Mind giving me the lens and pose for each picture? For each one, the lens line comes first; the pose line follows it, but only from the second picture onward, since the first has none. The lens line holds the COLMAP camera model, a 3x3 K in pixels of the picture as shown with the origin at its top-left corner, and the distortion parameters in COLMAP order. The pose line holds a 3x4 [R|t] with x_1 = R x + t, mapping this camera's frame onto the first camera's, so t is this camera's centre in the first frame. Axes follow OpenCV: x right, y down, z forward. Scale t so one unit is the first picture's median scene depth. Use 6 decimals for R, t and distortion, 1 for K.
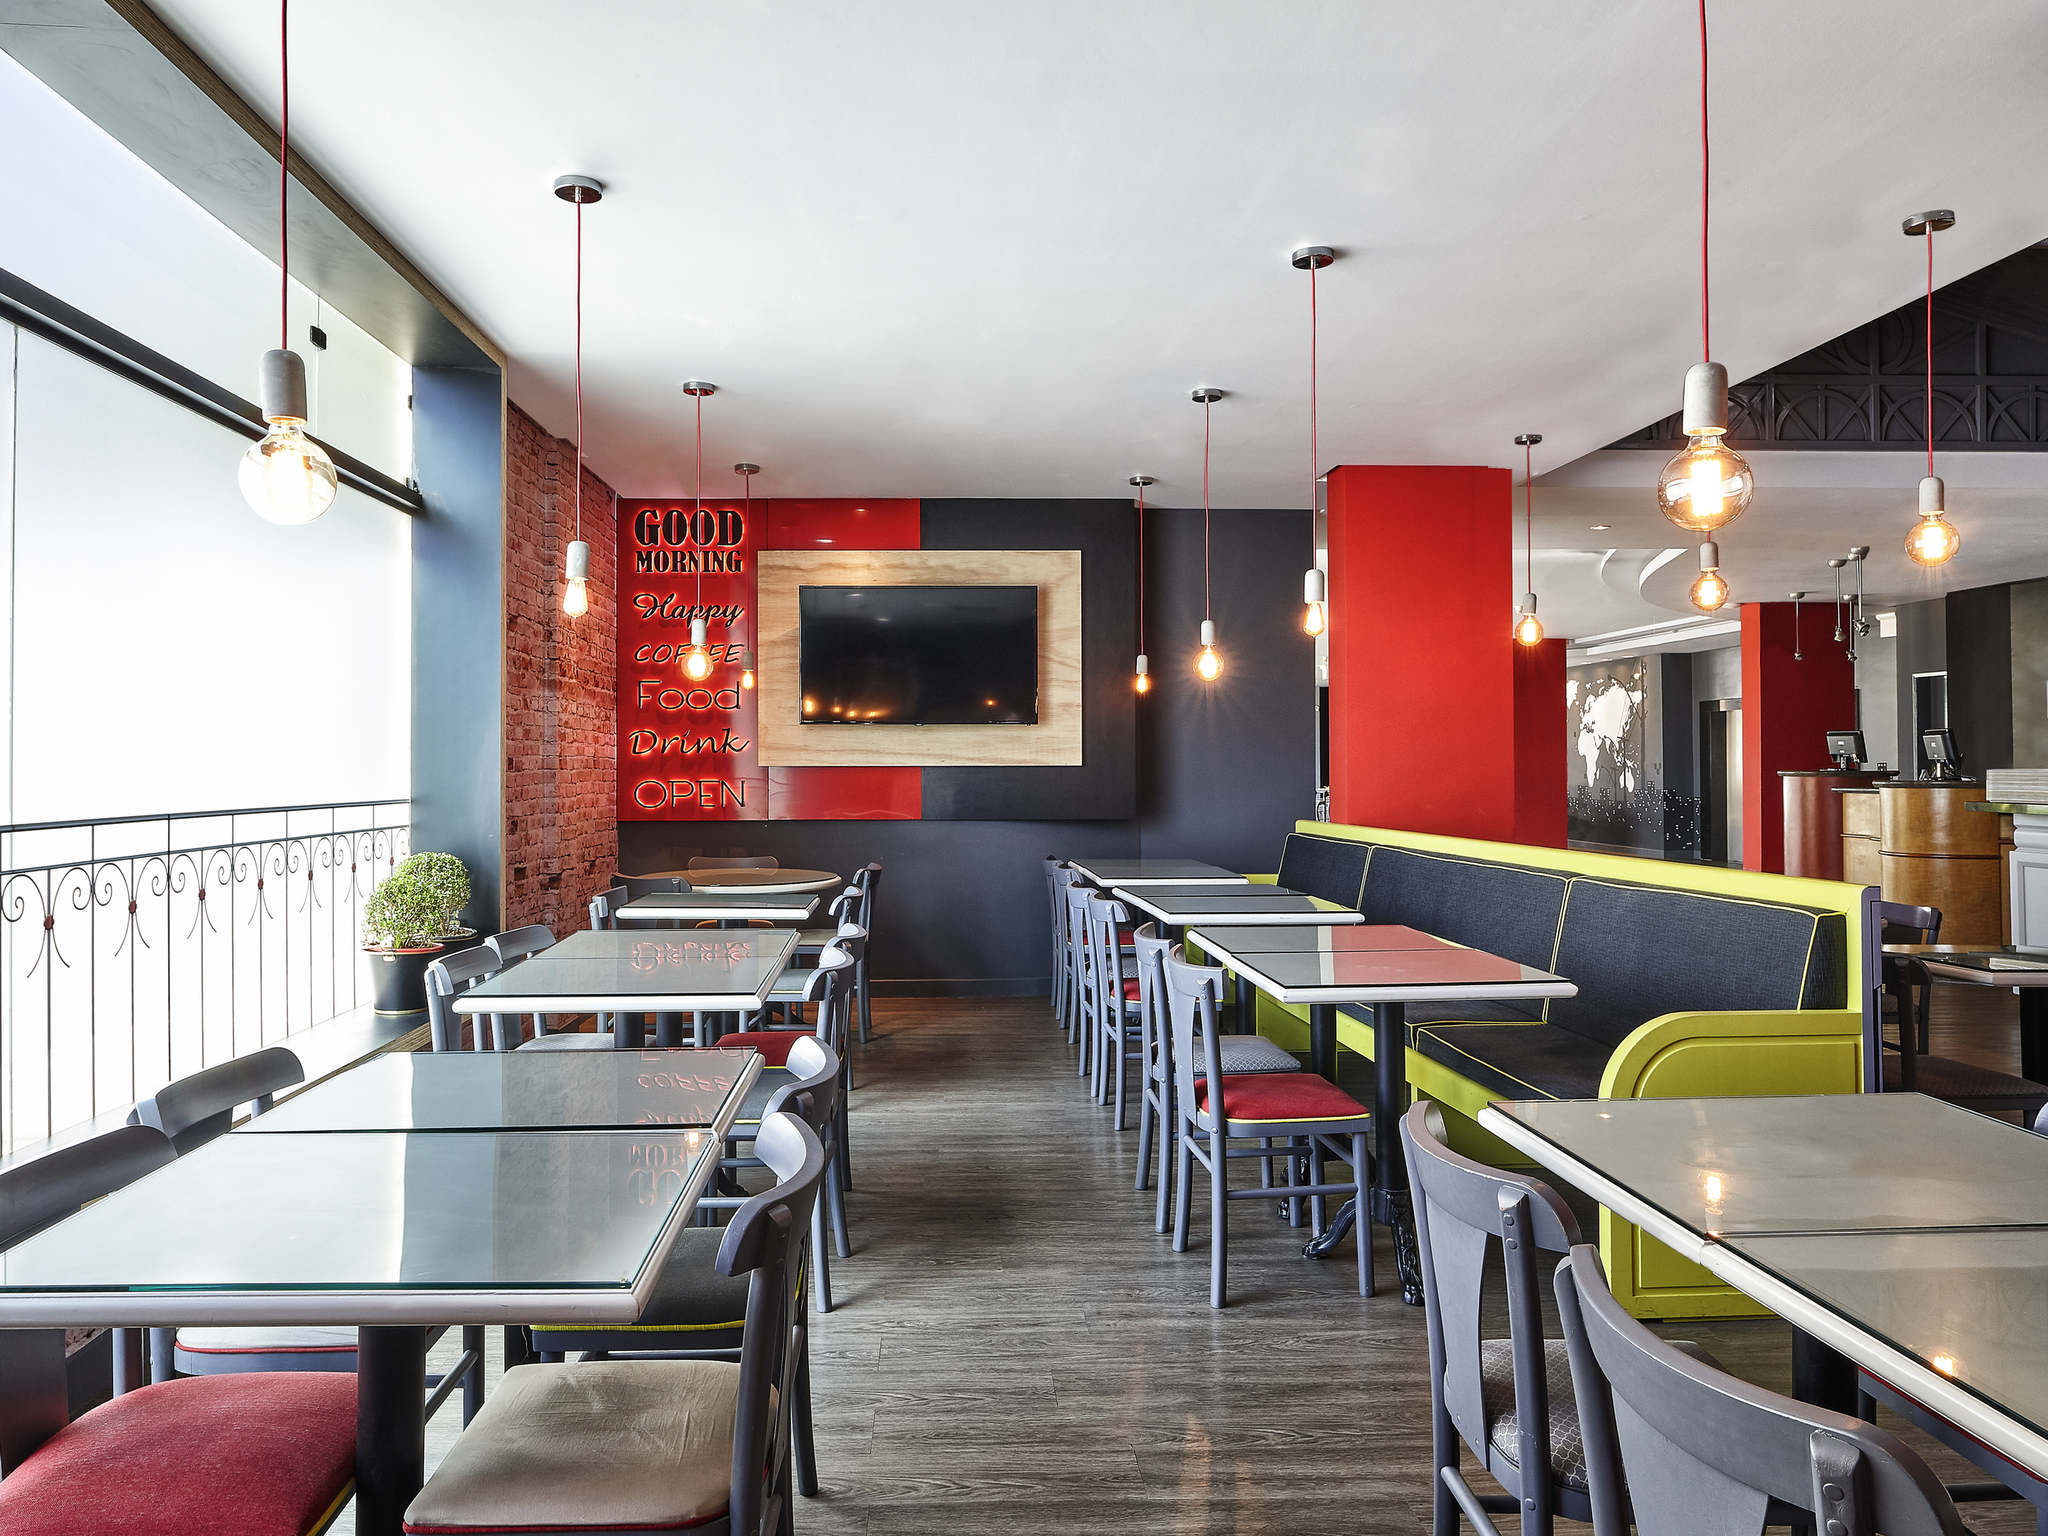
lens RADIAL K [[1424.2, 0, 1031.9], [0, 1424.2, 760.4], [0, 0, 1]] dist [0.010675, -0.011115]
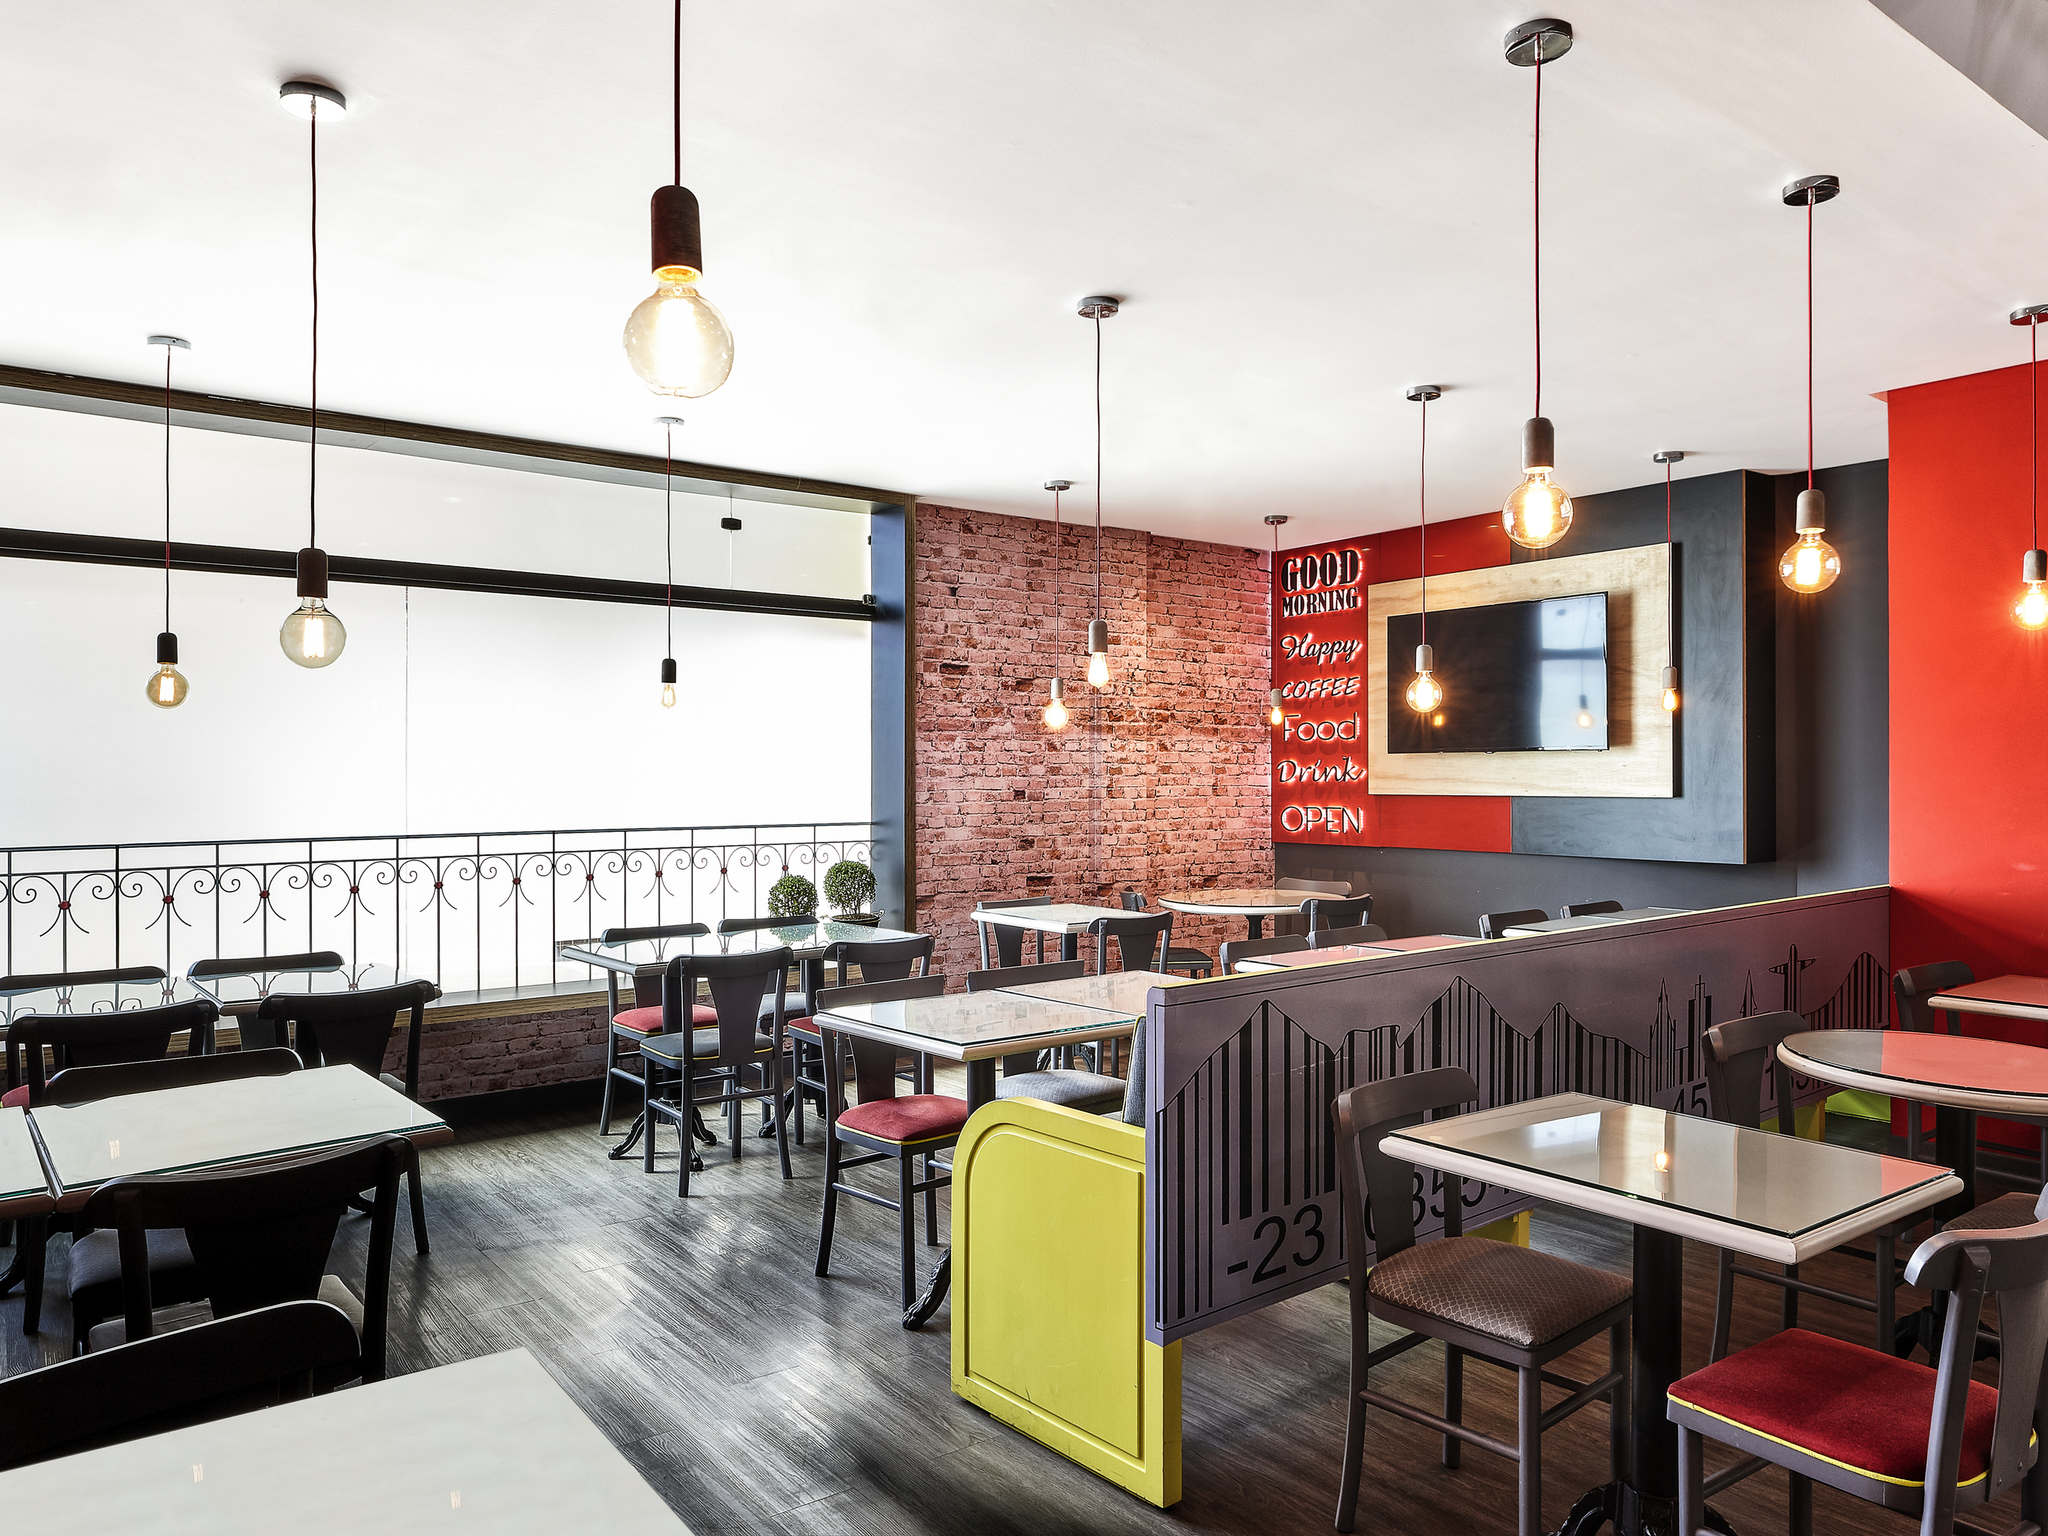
lens RADIAL K [[1427.5, 0, 1025.3], [0, 1427.5, 777.2], [0, 0, 1]] dist [0.006977, 0.001605]
pose [[0.557450, 0.005598, -0.830192, 0.527964], [0.004391, 0.999943, 0.009691, -0.019665], [0.830199, -0.009048, 0.557394, 0.217573]]
